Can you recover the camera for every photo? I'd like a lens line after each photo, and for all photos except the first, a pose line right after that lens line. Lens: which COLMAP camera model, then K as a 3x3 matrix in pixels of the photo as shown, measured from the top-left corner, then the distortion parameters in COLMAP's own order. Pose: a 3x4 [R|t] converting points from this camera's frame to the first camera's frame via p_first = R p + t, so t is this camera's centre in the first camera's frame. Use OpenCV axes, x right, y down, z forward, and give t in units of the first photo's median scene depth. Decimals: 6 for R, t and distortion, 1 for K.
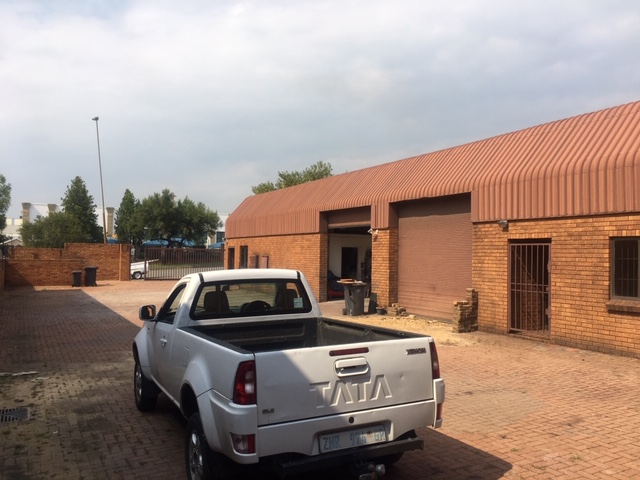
lens RADIAL K [[529.5, 0, 318.3], [0, 529.5, 241.8], [0, 0, 1]] dist [0.050129, 0.001561]
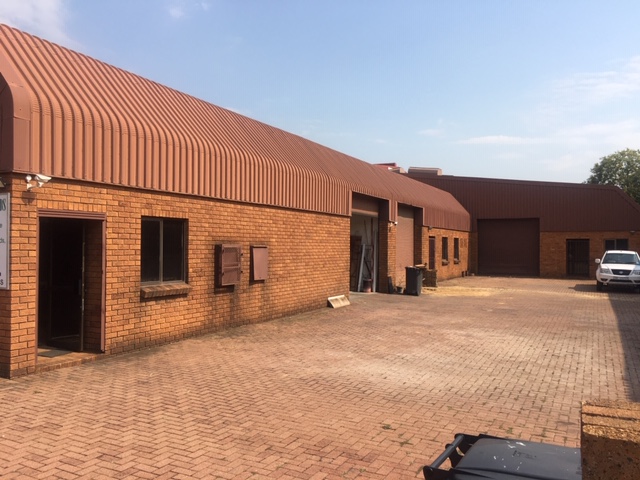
lens RADIAL K [[529.5, 0, 318.3], [0, 529.5, 241.8], [0, 0, 1]] dist [0.050129, 0.001561]
pose [[-0.554145, -0.011143, 0.832346, -0.258709], [-0.035016, 0.999337, -0.009934, 0.012550], [-0.831684, -0.034650, -0.554168, 0.596789]]
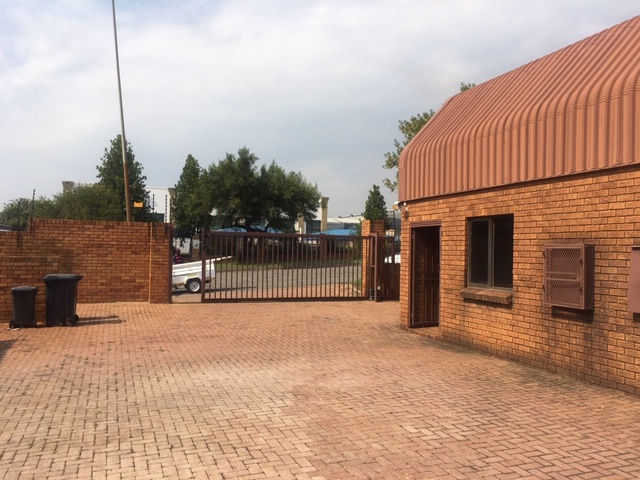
lens RADIAL K [[529.5, 0, 318.3], [0, 529.5, 241.8], [0, 0, 1]] dist [0.050129, 0.001561]
pose [[0.990803, 0.001878, -0.135302, -0.106450], [-0.001029, 0.999979, 0.006346, 0.011358], [0.135311, -0.006149, 0.990784, 0.363786]]
